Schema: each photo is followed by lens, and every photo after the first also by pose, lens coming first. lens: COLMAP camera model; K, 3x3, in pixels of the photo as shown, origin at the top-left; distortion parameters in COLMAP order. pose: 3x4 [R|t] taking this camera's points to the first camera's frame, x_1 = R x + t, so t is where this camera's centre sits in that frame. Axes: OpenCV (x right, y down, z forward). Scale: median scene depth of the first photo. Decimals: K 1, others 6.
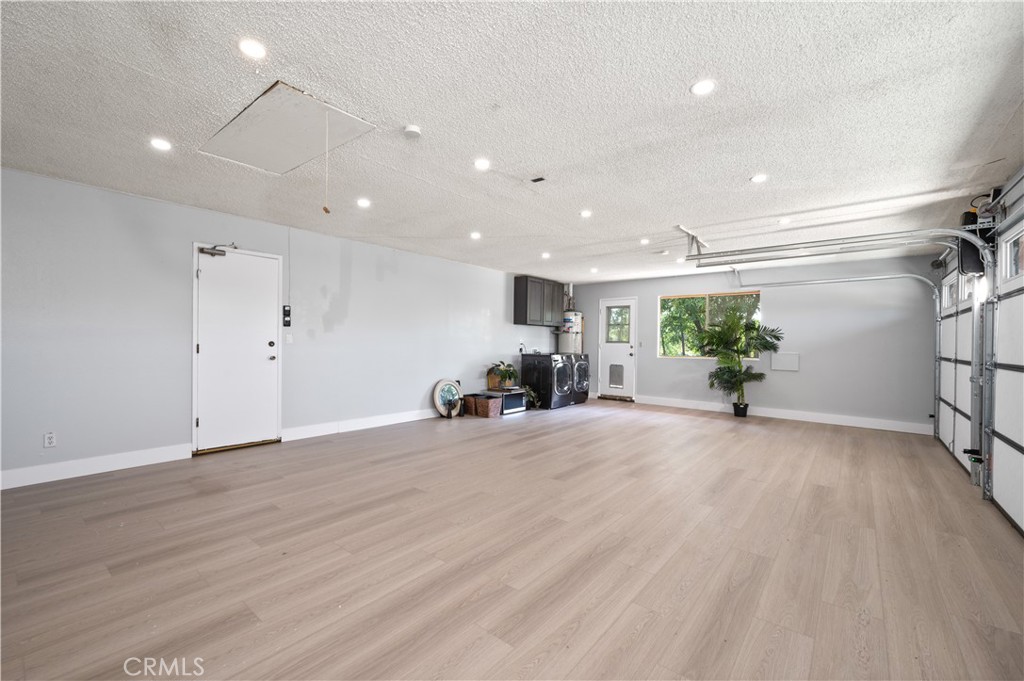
lens RADIAL K [[430.3, 0, 512.0], [0, 430.3, 340.5], [0, 0, 1]] dist [-0.000779, -0.000197]
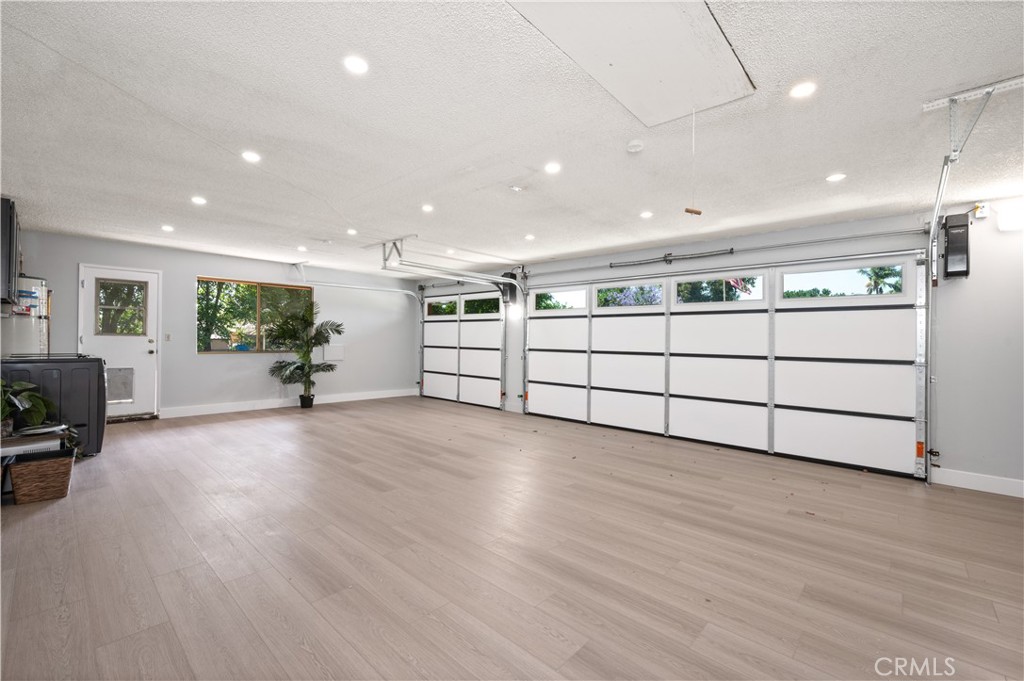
lens RADIAL K [[428.4, 0, 512.0], [0, 428.4, 340.5], [0, 0, 1]] dist [0.000948, 0.000247]
pose [[0.061985, -0.014345, 0.997974, -0.575356], [-0.017892, 0.999720, 0.015482, -0.011201], [-0.997917, -0.018815, 0.061711, 0.554670]]
